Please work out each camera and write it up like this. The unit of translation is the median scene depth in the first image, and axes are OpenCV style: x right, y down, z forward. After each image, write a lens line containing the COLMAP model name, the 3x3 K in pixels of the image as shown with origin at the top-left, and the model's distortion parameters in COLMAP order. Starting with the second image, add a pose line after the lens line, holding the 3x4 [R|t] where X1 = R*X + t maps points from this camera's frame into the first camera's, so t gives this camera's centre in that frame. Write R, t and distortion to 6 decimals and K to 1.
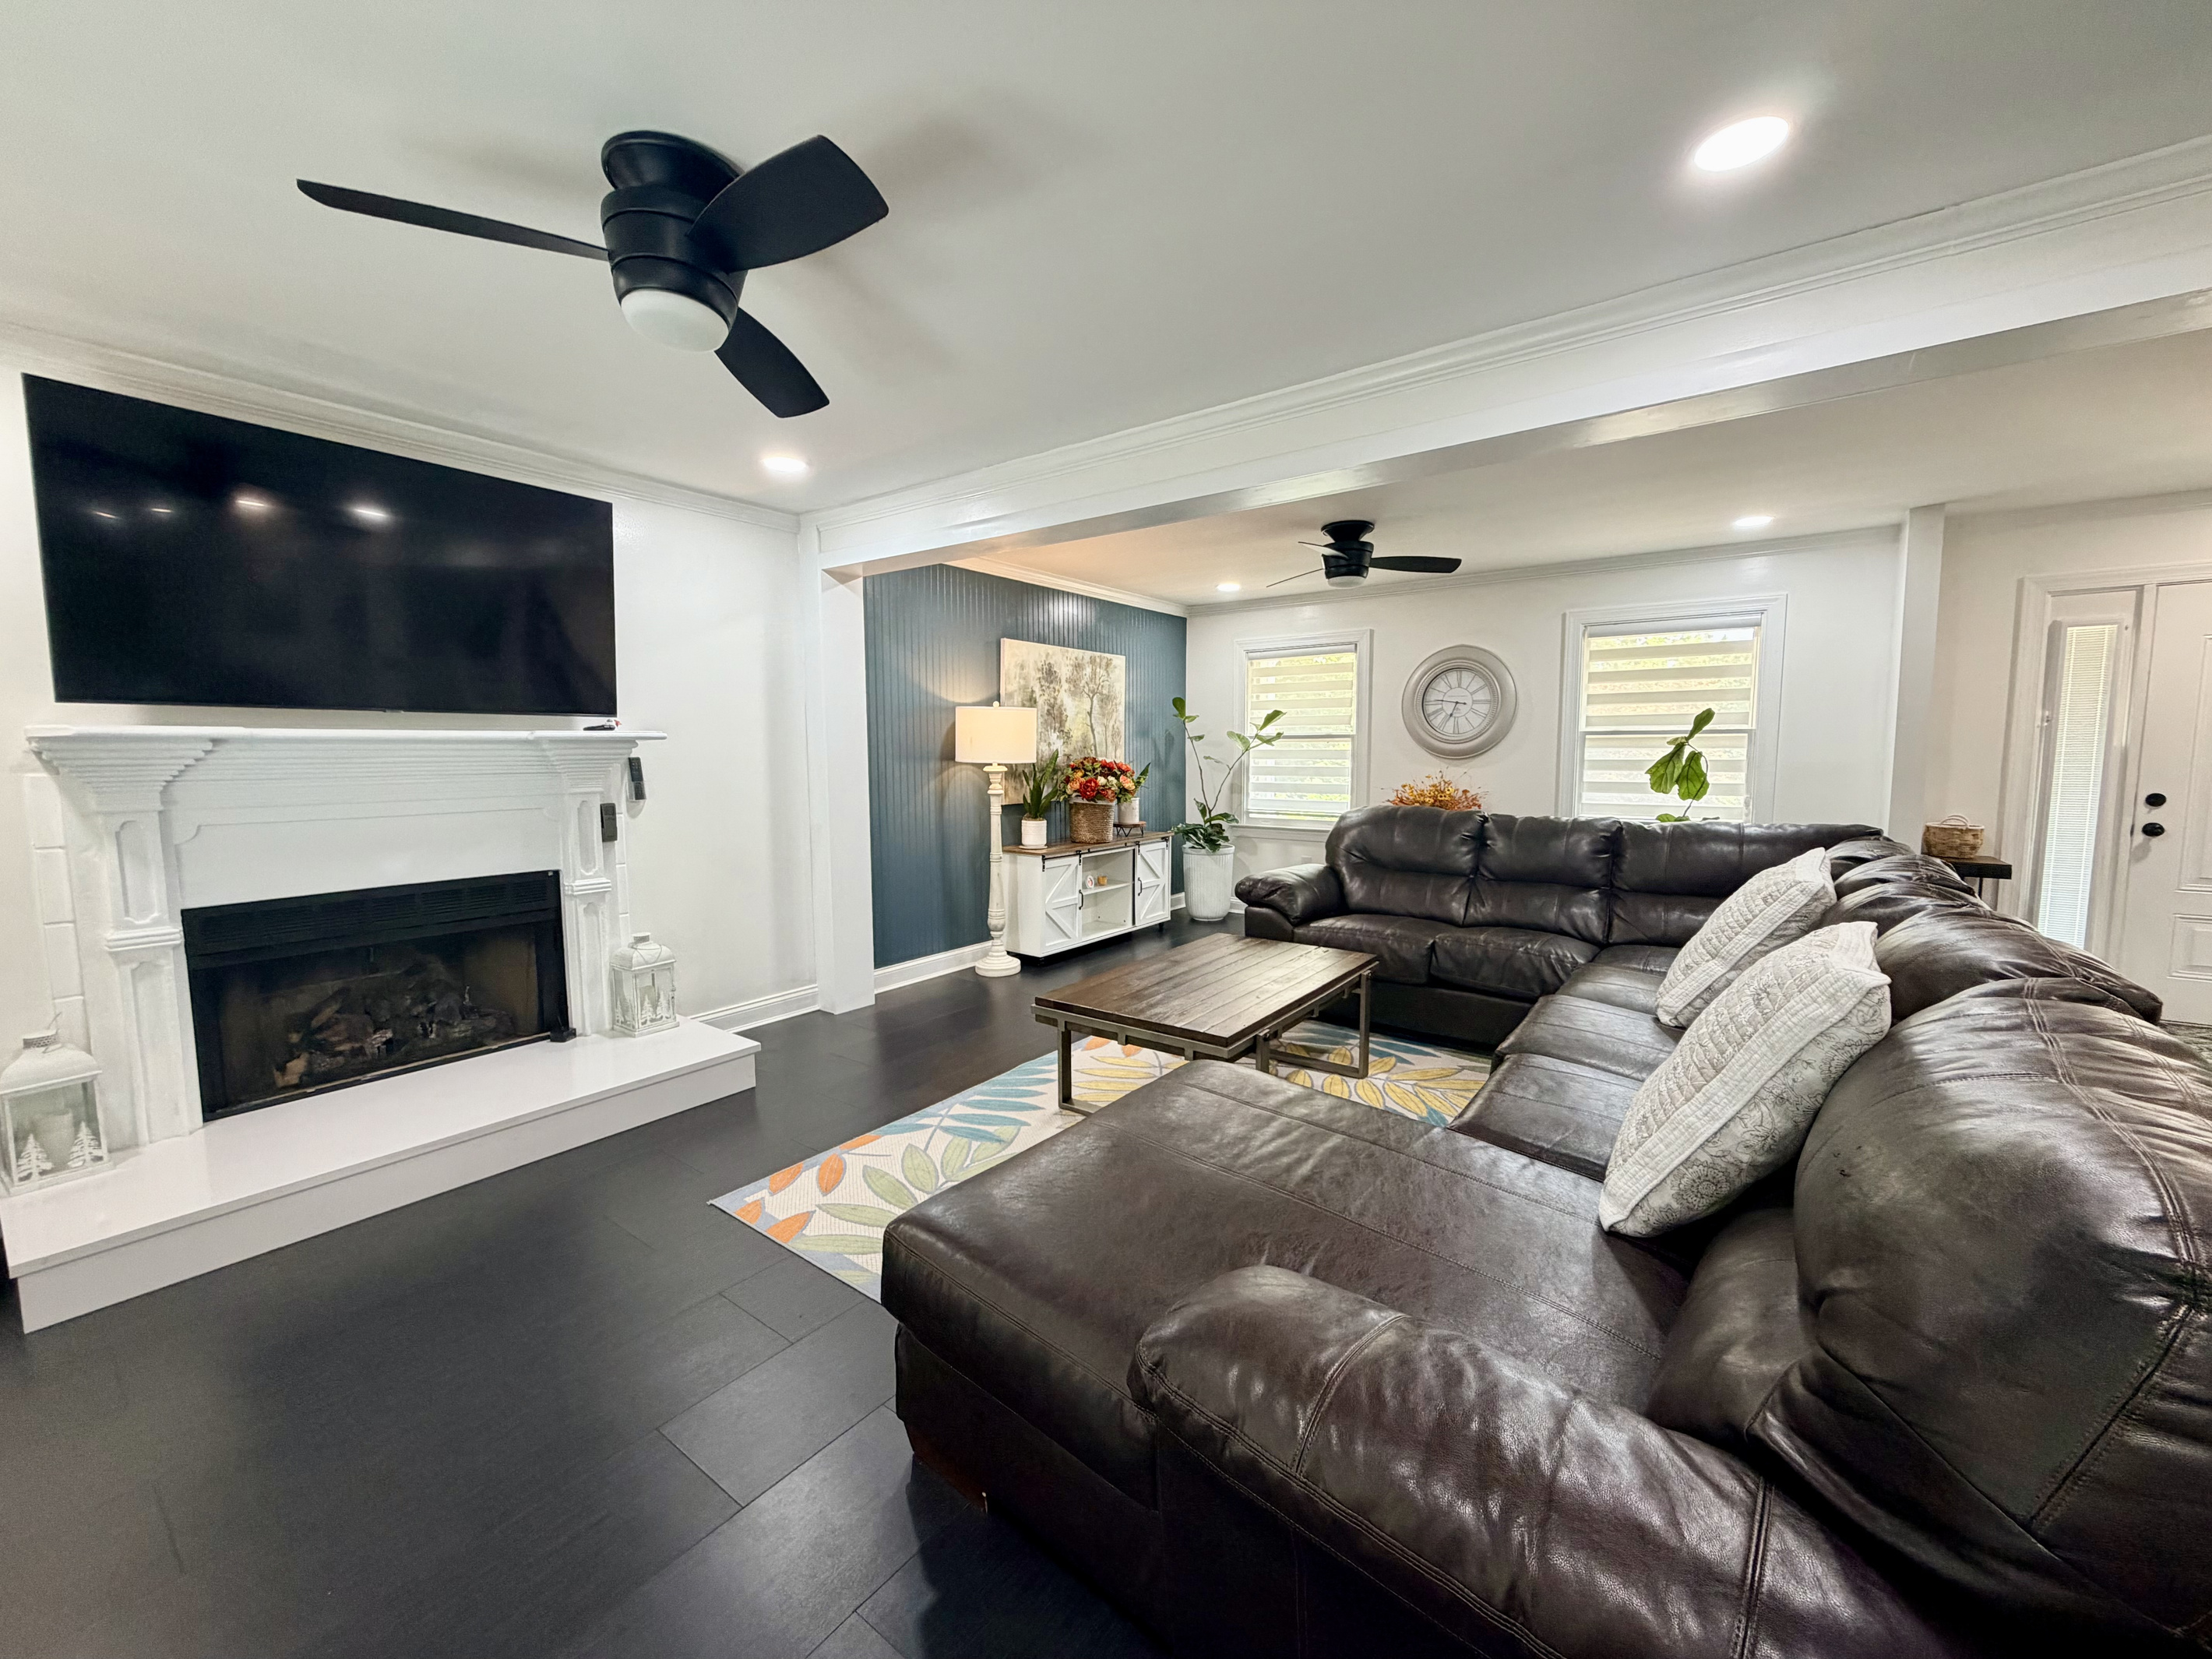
lens RADIAL K [[885.4, 0, 1106.0], [0, 885.4, 829.5], [0, 0, 1]] dist [-0.000708, -0.000146]
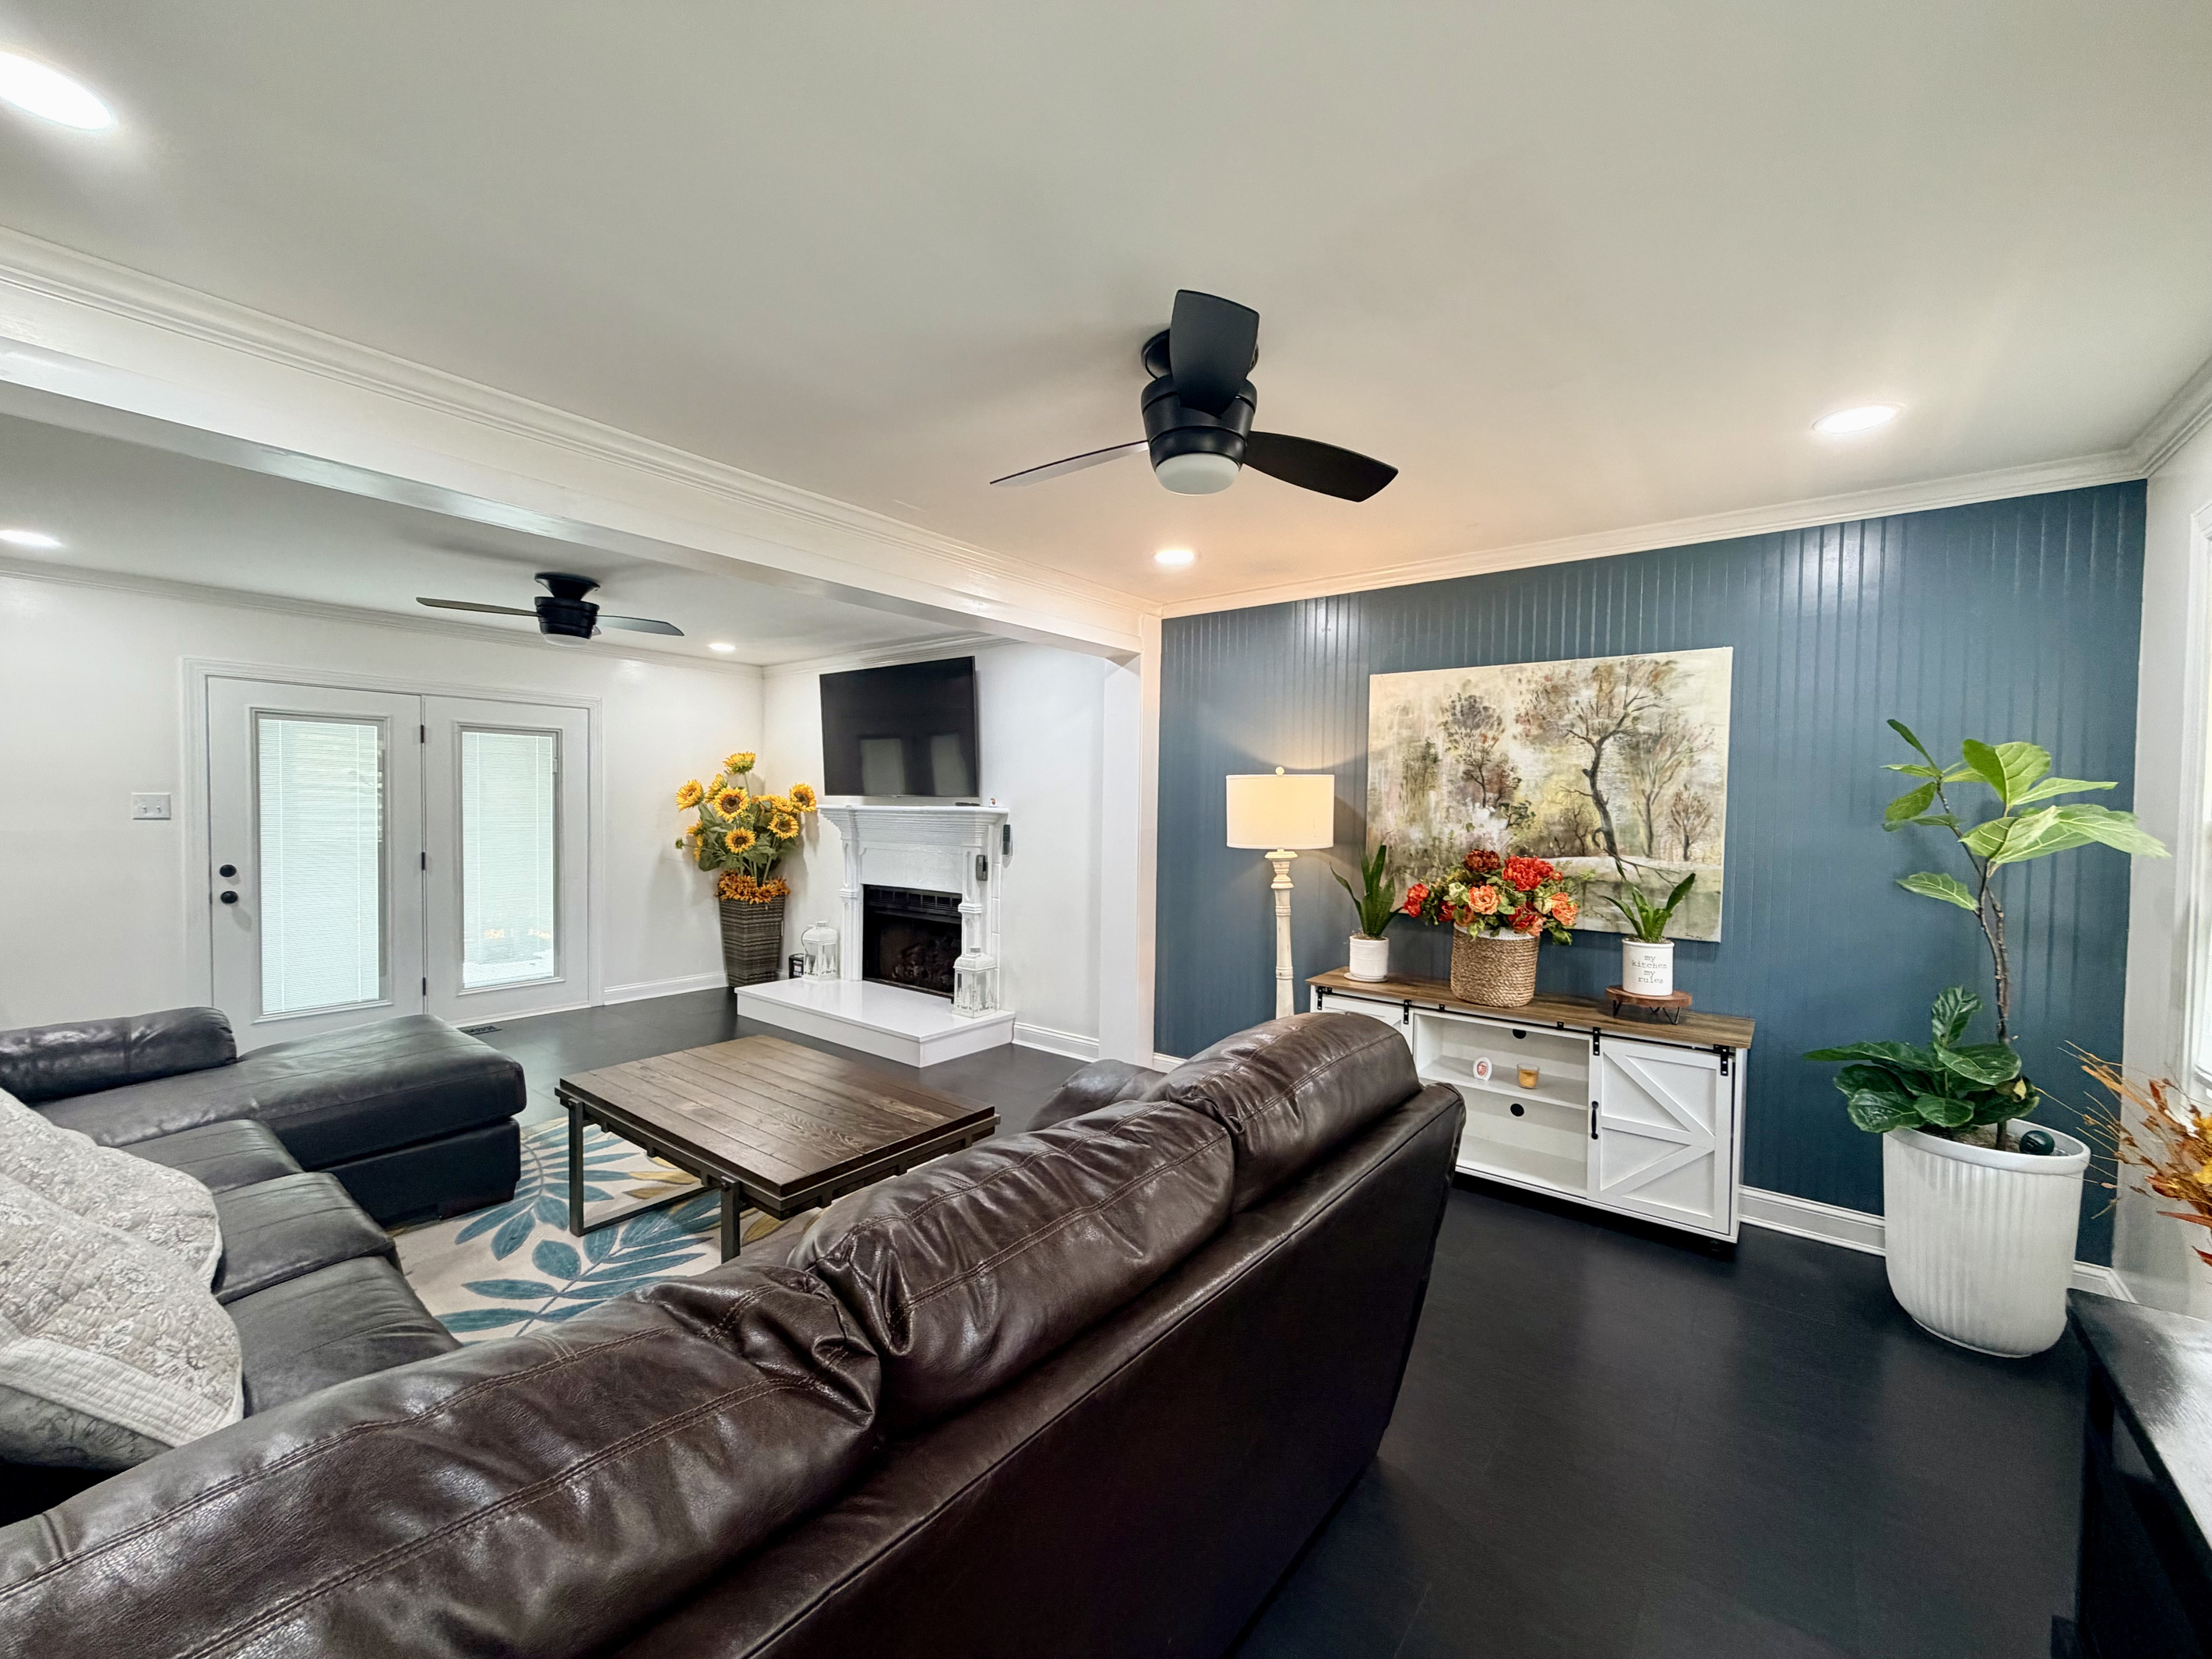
lens RADIAL K [[885.4, 0, 1106.0], [0, 885.4, 829.5], [0, 0, 1]] dist [-0.000708, -0.000146]
pose [[-0.020735, 0.043889, -0.998821, 0.550473], [-0.094940, 0.994435, 0.045667, -0.096898], [0.995267, 0.095775, -0.016453, 0.746619]]
